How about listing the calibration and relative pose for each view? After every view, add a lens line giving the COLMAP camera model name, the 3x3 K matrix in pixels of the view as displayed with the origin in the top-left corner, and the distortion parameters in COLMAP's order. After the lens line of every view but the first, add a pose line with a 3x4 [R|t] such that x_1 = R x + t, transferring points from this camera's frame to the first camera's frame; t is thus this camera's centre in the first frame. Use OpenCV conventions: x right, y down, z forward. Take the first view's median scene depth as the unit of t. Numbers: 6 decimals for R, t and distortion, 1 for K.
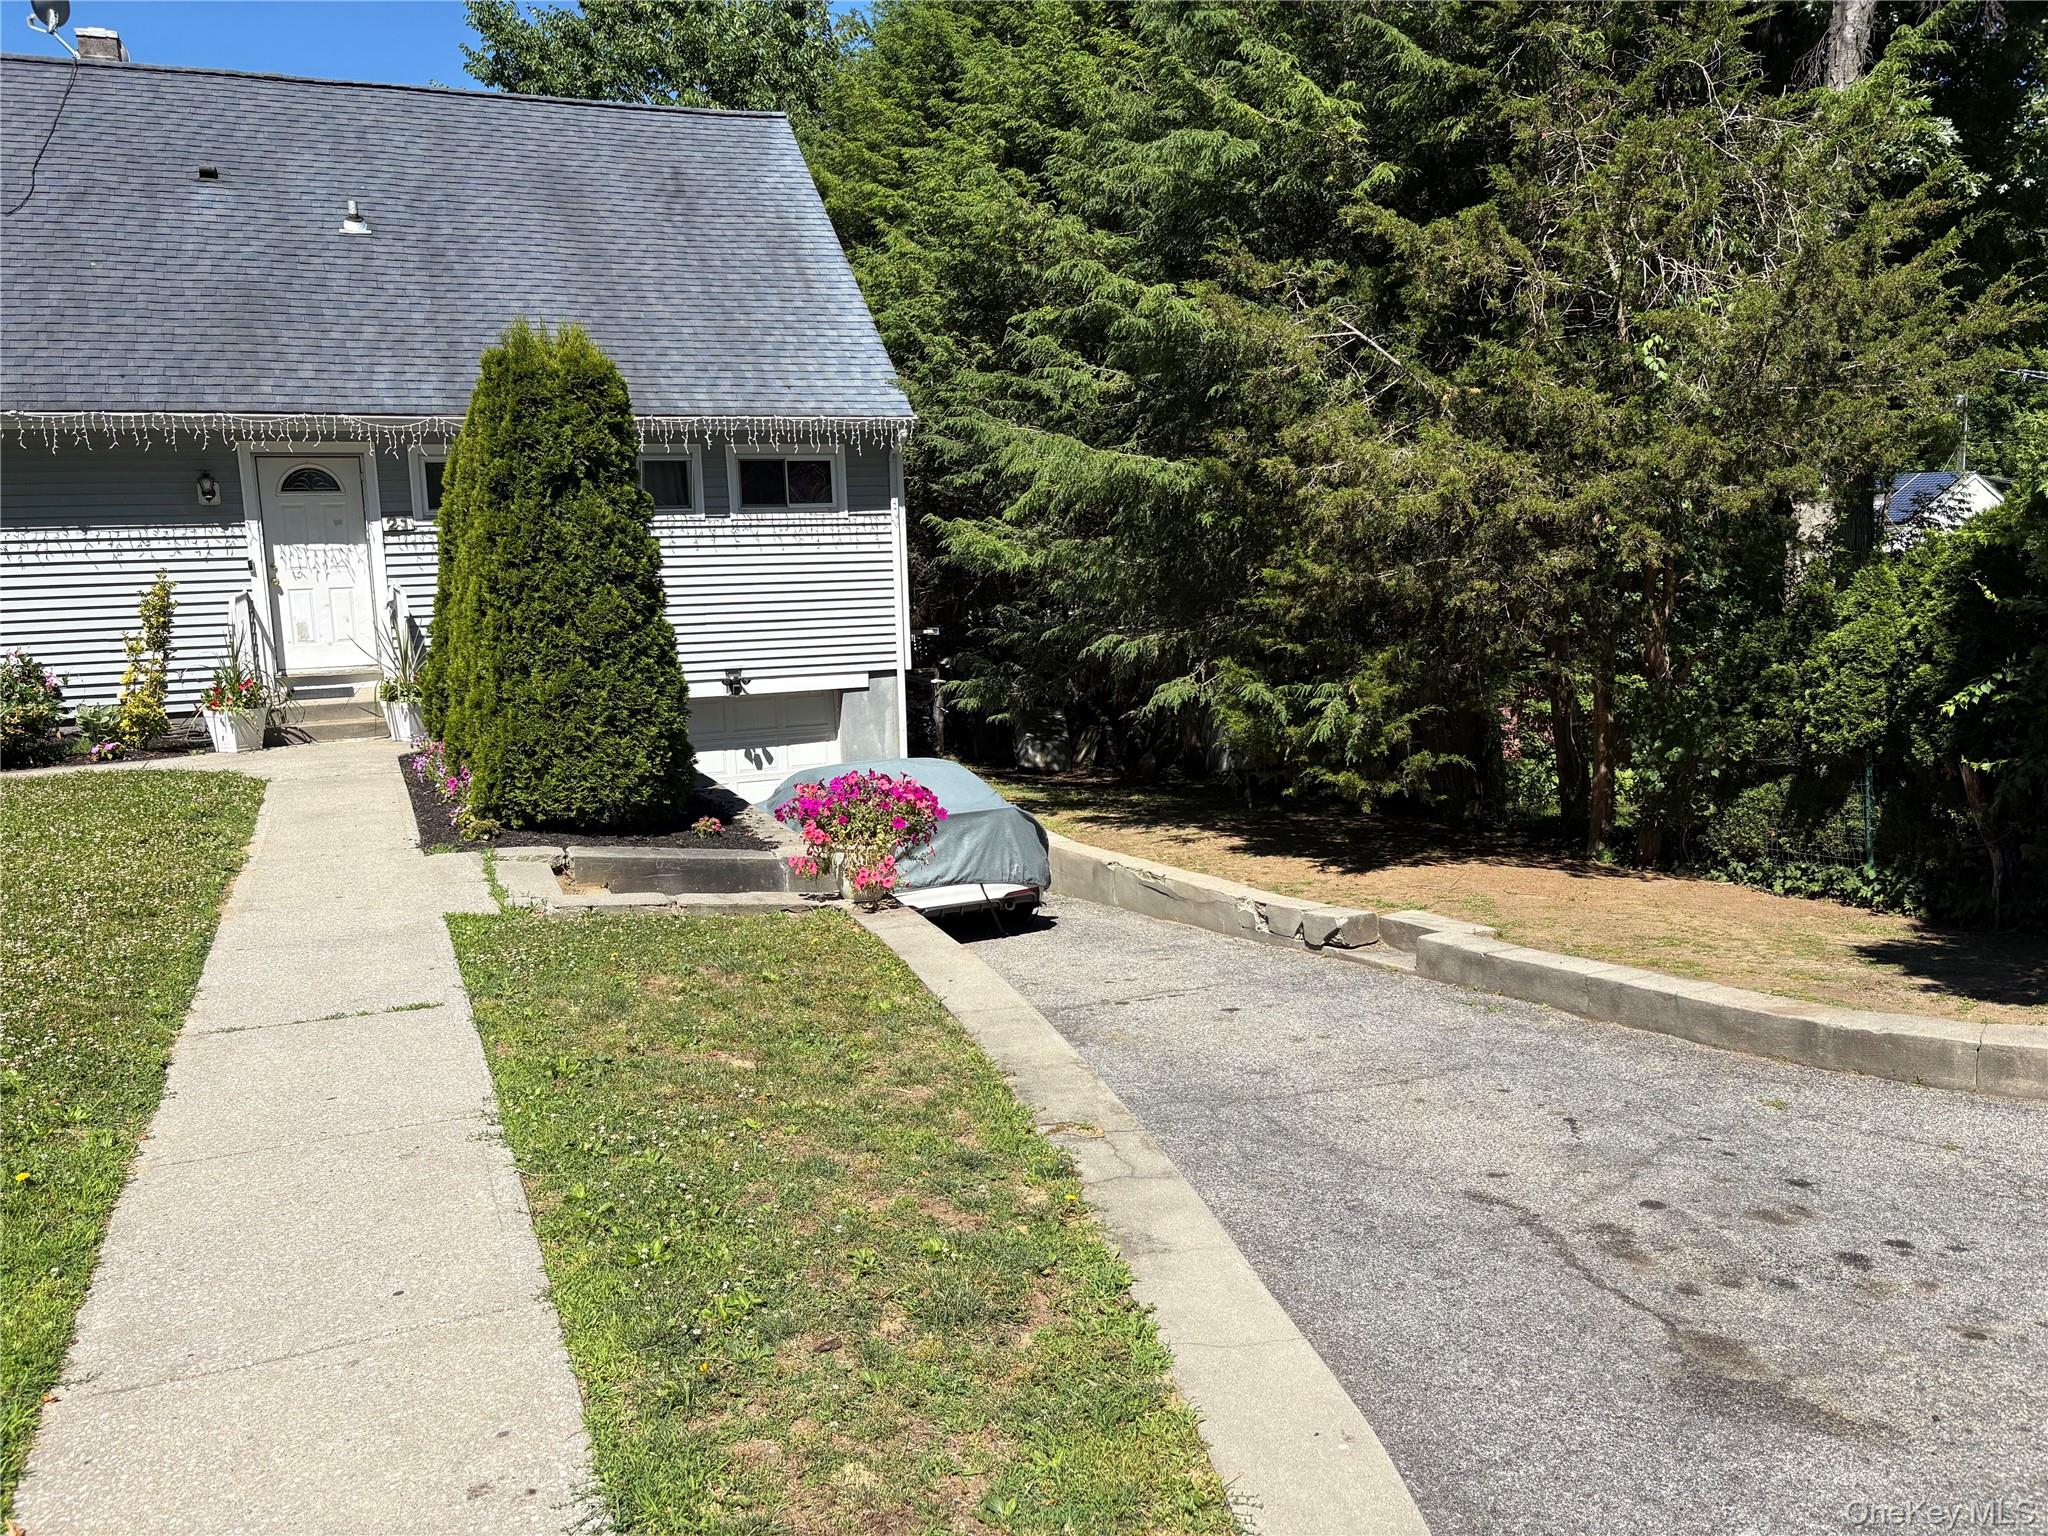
lens RADIAL K [[1553.2, 0, 1031.5], [0, 1553.2, 761.0], [0, 0, 1]] dist [0.032243, -0.008222]
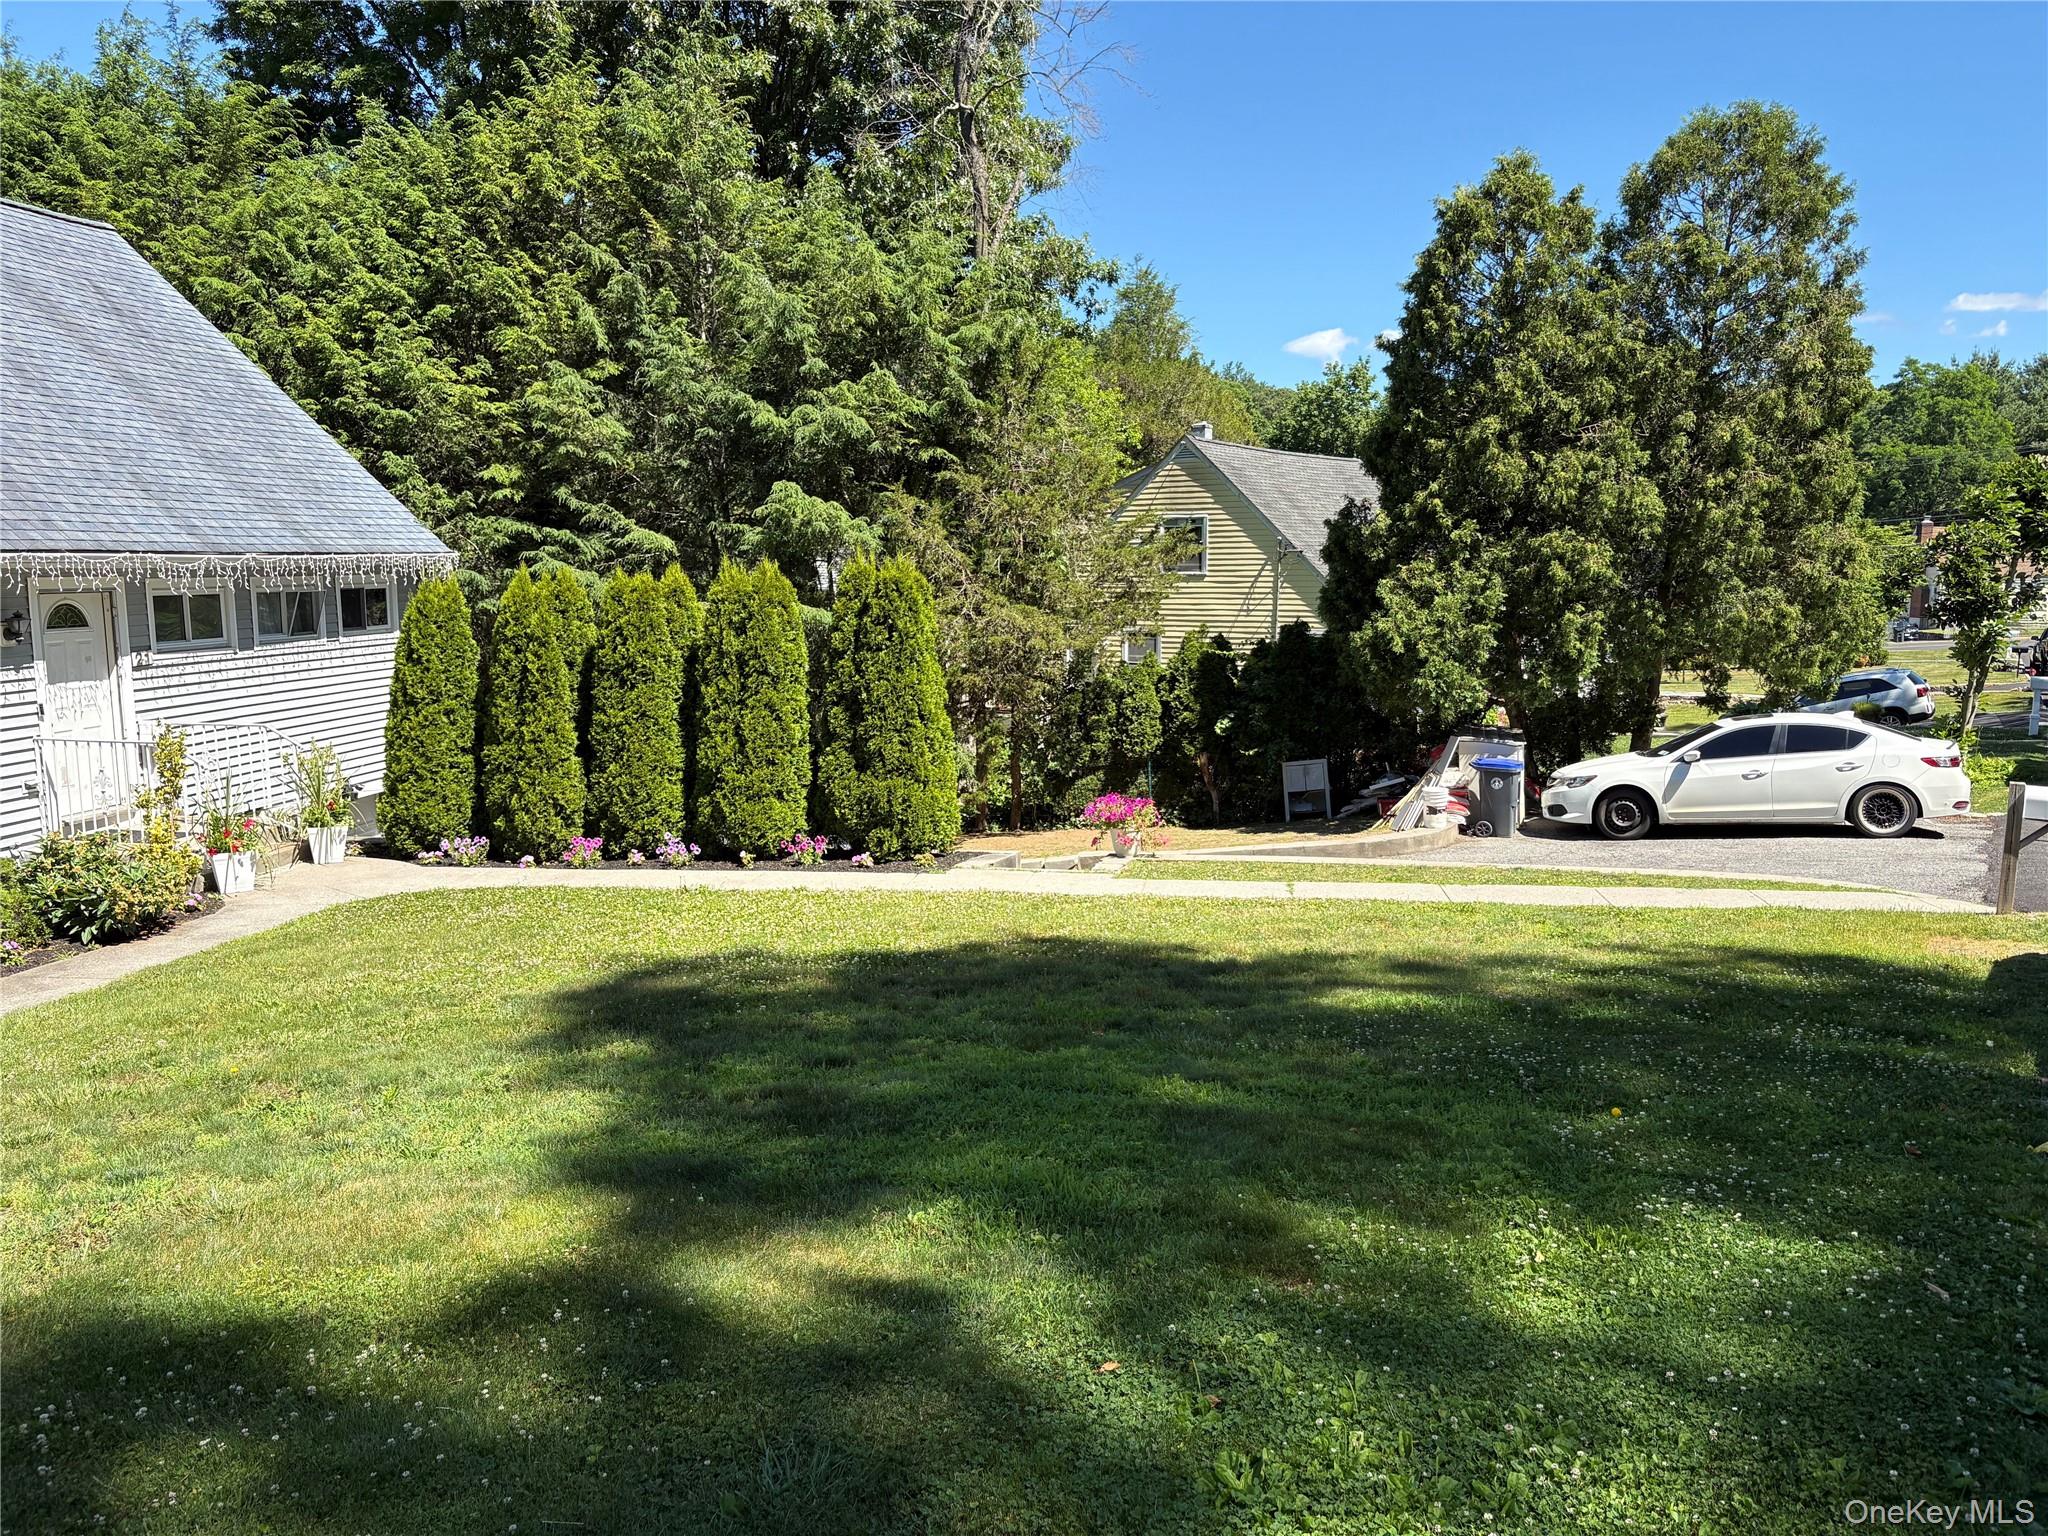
lens RADIAL K [[1552.6, 0, 1022.4], [0, 1552.6, 747.5], [0, 0, 1]] dist [0.051267, -0.035932]
pose [[0.534113, -0.076627, 0.841933, -0.981545], [0.110561, 0.993662, 0.020297, -0.056496], [-0.838153, 0.082244, 0.539200, 0.001465]]
